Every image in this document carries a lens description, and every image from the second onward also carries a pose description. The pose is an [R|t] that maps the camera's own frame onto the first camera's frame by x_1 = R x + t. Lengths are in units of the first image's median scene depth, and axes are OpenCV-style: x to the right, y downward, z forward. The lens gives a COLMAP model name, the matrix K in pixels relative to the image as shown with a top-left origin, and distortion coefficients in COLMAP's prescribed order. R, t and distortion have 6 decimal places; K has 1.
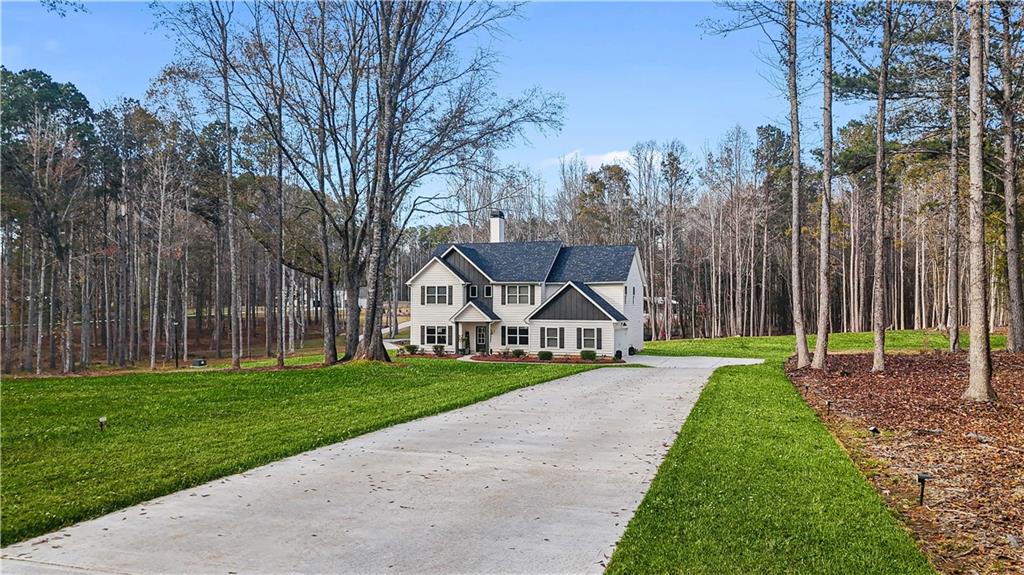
lens RADIAL K [[763.0, 0, 516.2], [0, 763.0, 296.4], [0, 0, 1]] dist [0.059186, -0.012683]
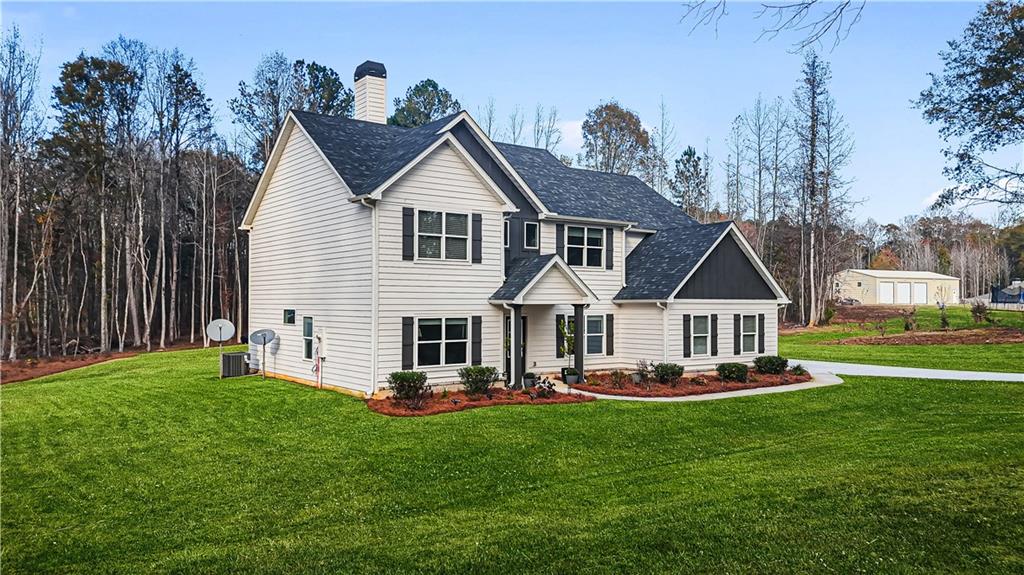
lens RADIAL K [[763.0, 0, 530.4], [0, 763.0, 292.4], [0, 0, 1]] dist [0.059186, -0.012683]
pose [[0.554442, 0.012451, 0.832129, -0.398497], [-0.009677, 0.999917, -0.008513, 0.029697], [-0.832166, -0.003332, 0.554517, 0.761450]]
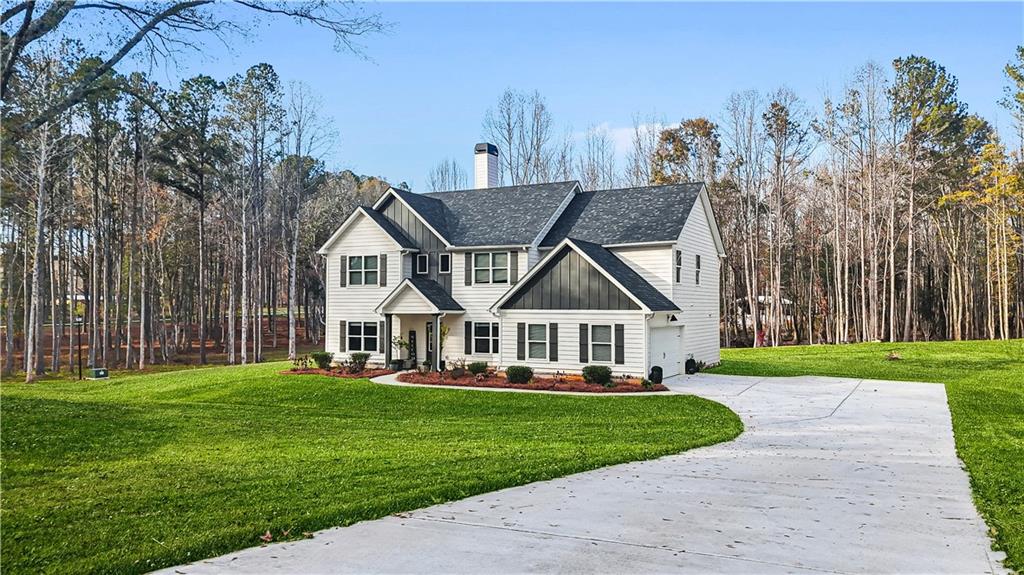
lens RADIAL K [[763.0, 0, 511.0], [0, 763.0, 282.5], [0, 0, 1]] dist [0.059186, -0.012683]
pose [[0.989445, -0.005099, -0.144822, 0.101367], [0.001766, 0.999731, -0.023134, 0.022479], [0.144900, 0.022634, 0.989187, 0.418294]]
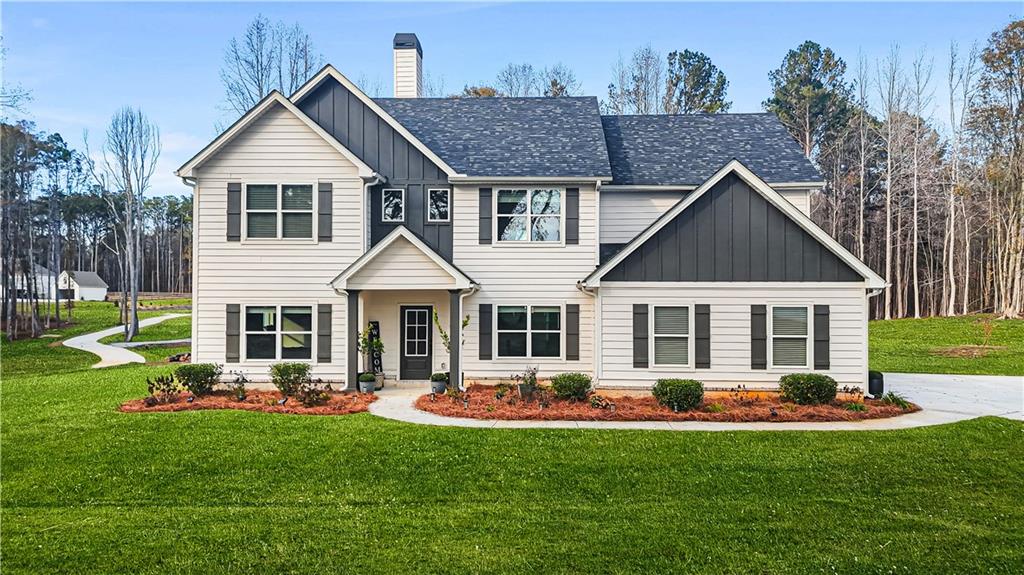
lens RADIAL K [[763.0, 0, 518.6], [0, 763.0, 289.5], [0, 0, 1]] dist [0.059186, -0.012683]
pose [[0.953798, 0.006478, 0.300379, -0.106313], [-0.004415, 0.999962, -0.007544, 0.034543], [-0.300417, 0.005869, 0.953790, 0.658932]]
